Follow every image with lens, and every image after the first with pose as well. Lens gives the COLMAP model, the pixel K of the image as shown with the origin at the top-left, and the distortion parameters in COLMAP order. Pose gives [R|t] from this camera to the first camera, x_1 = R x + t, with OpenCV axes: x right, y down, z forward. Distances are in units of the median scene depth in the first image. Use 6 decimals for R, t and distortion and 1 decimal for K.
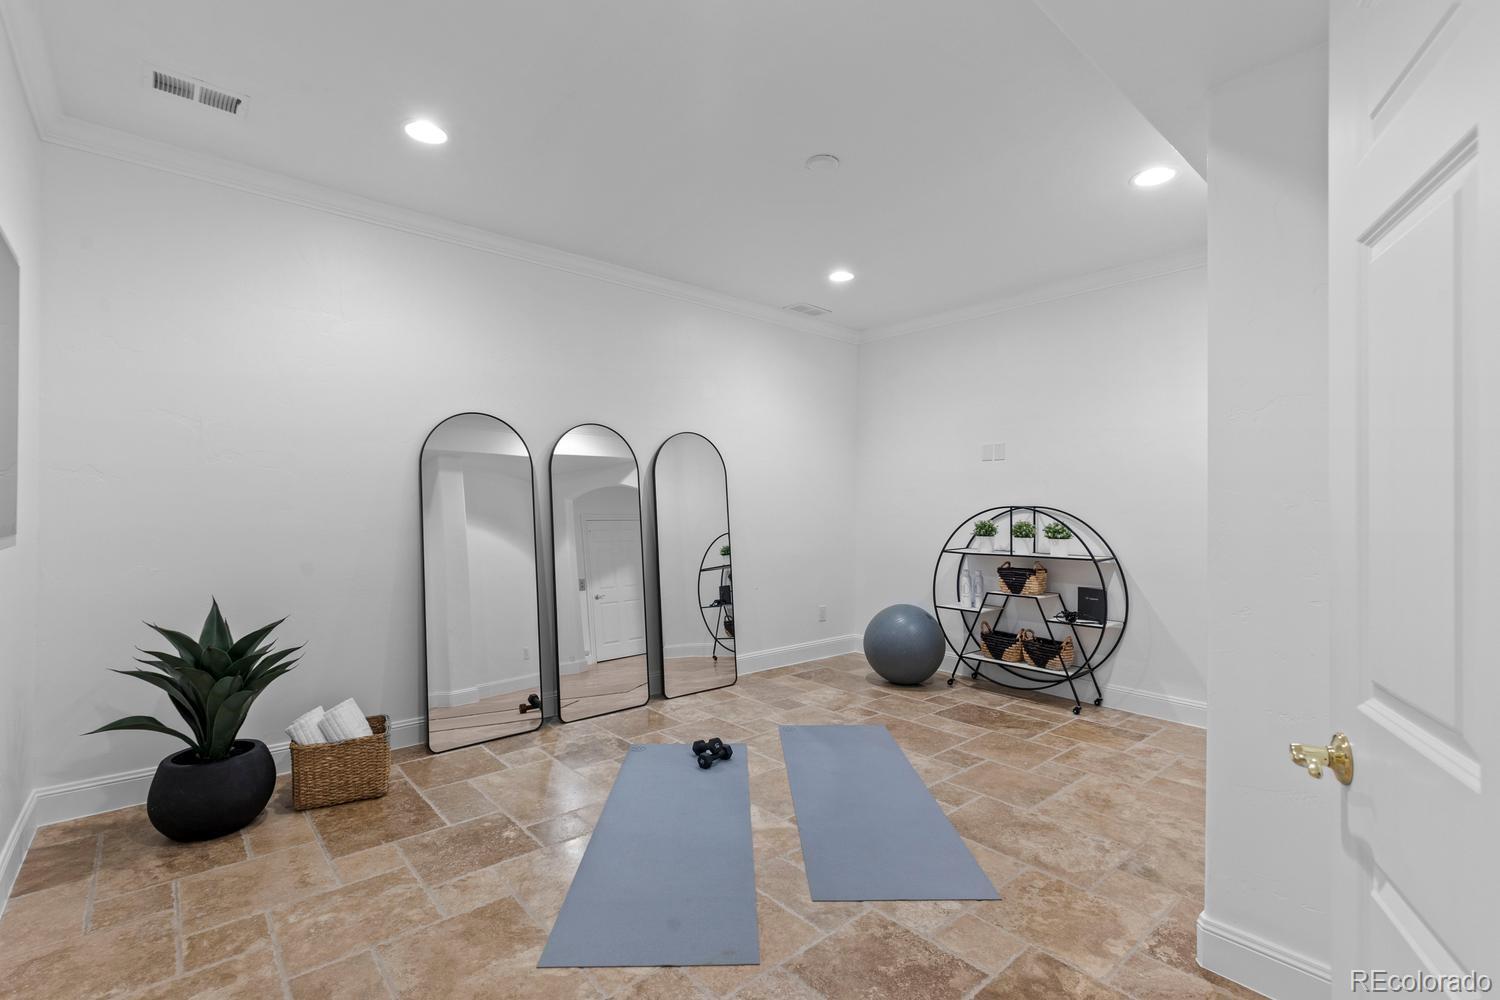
lens RADIAL K [[683.9, 0, 749.5], [0, 683.9, 501.8], [0, 0, 1]] dist [0.004124, -0.001246]
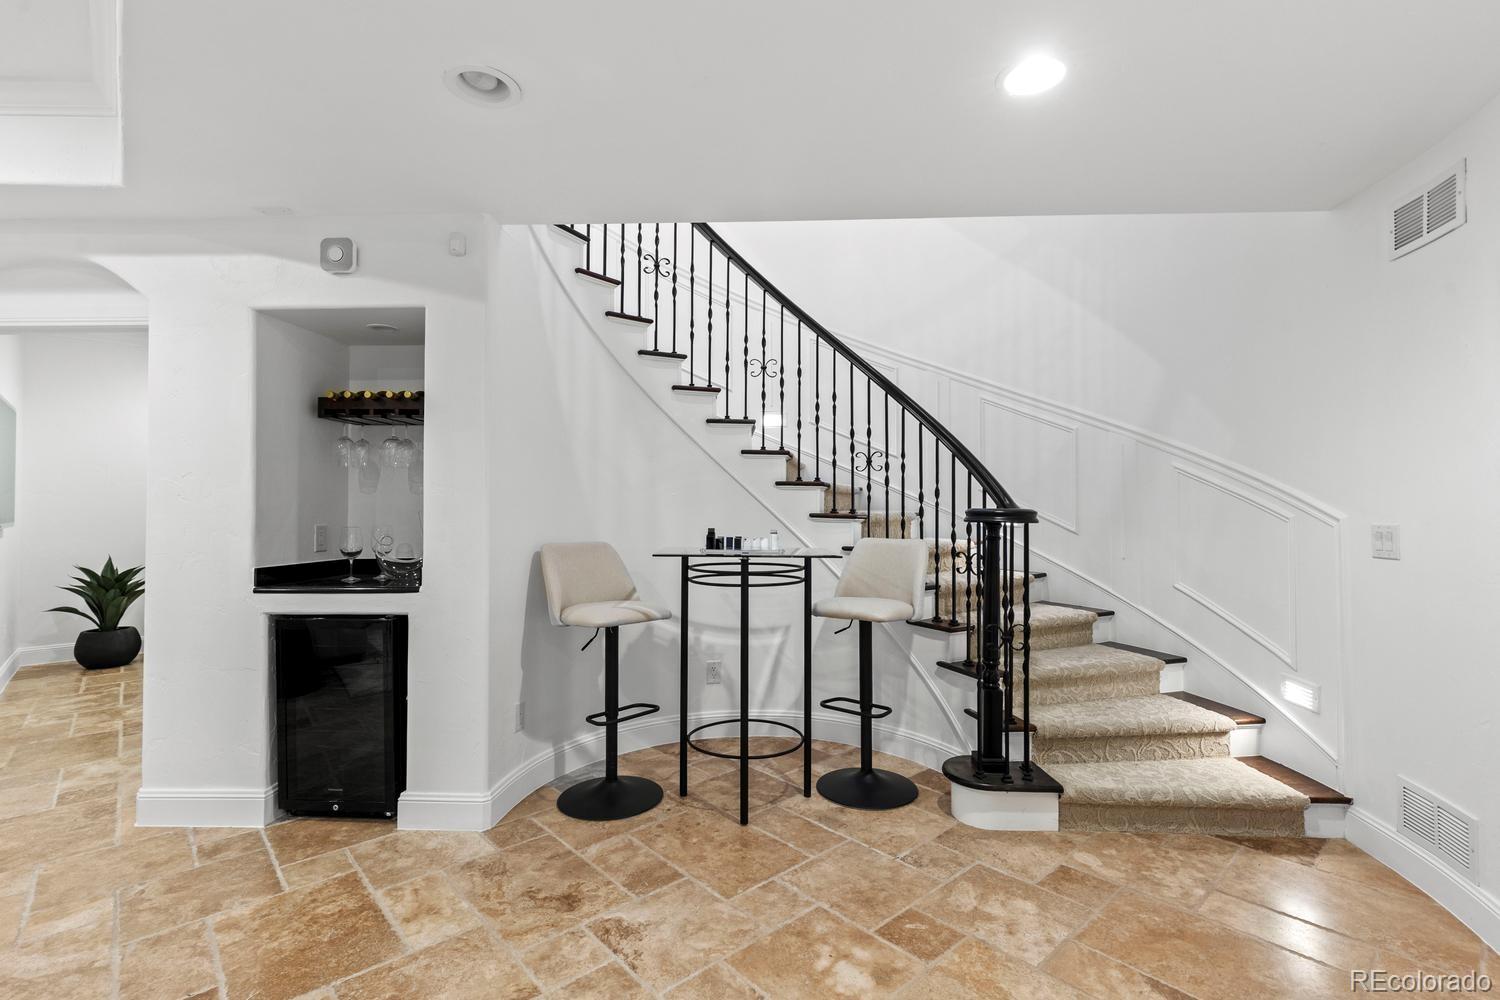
lens RADIAL K [[683.9, 0, 747.0], [0, 683.9, 487.7], [0, 0, 1]] dist [0.004124, -0.001246]
pose [[0.999921, -0.007009, 0.010472, 0.653241], [0.007129, 0.999909, -0.011488, -0.011935], [-0.010391, 0.011562, 0.999879, -0.632299]]
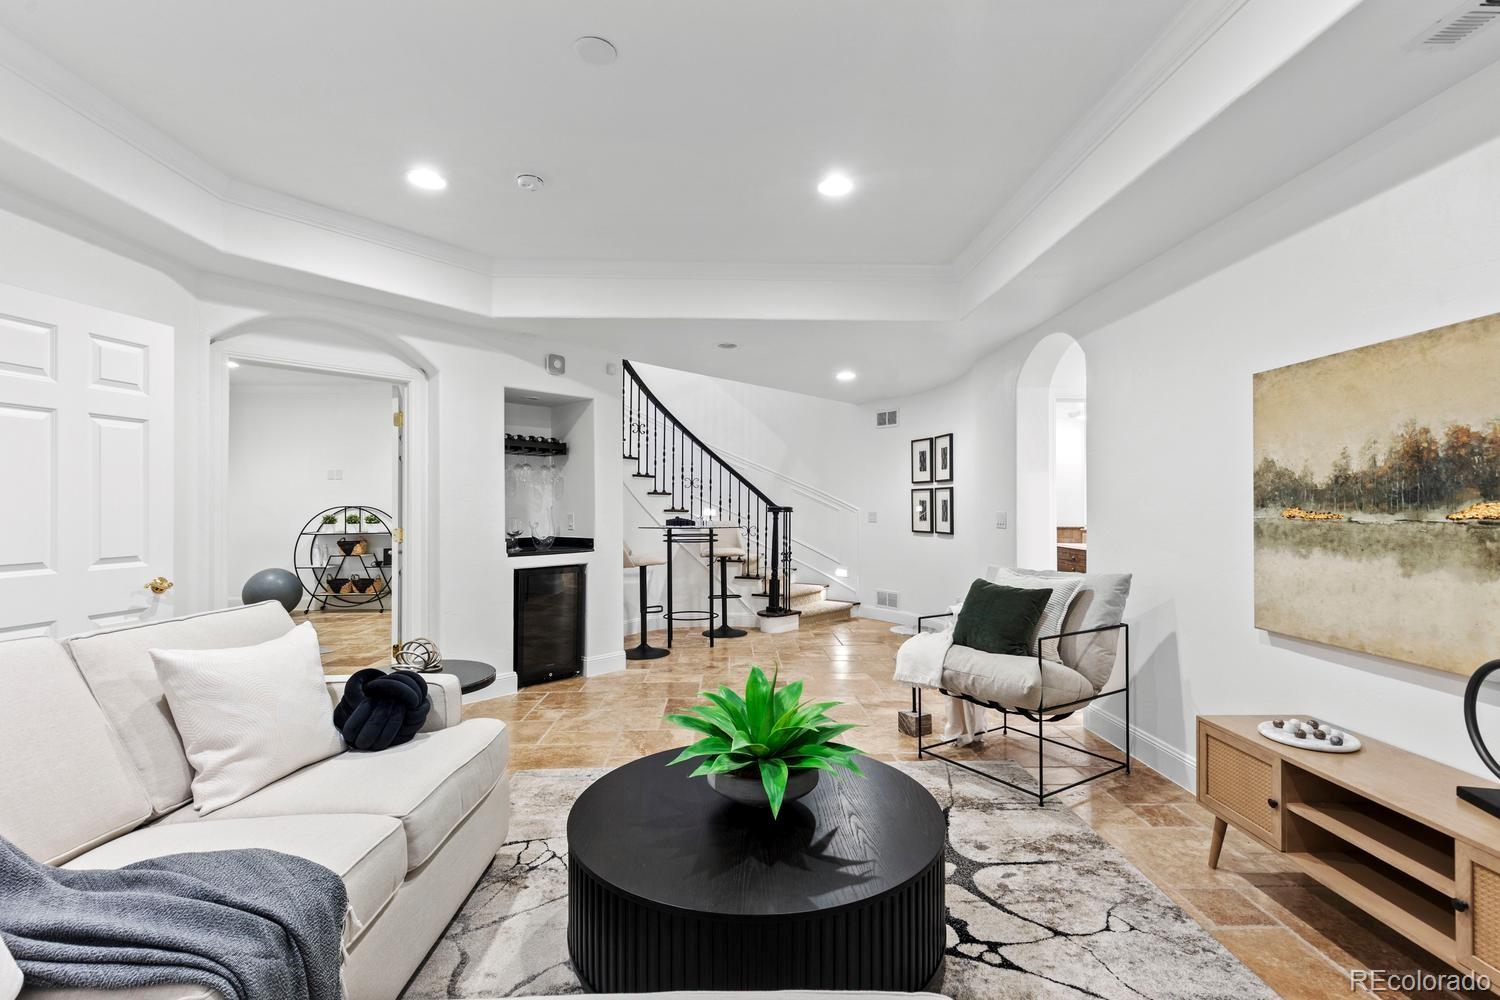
lens RADIAL K [[683.9, 0, 752.6], [0, 683.9, 497.1], [0, 0, 1]] dist [0.004124, -0.001246]
pose [[0.637263, 0.002110, 0.770643, -0.313919], [-0.001762, 0.999998, -0.001281, -0.016881], [-0.770644, -0.000542, 0.637265, -0.944459]]
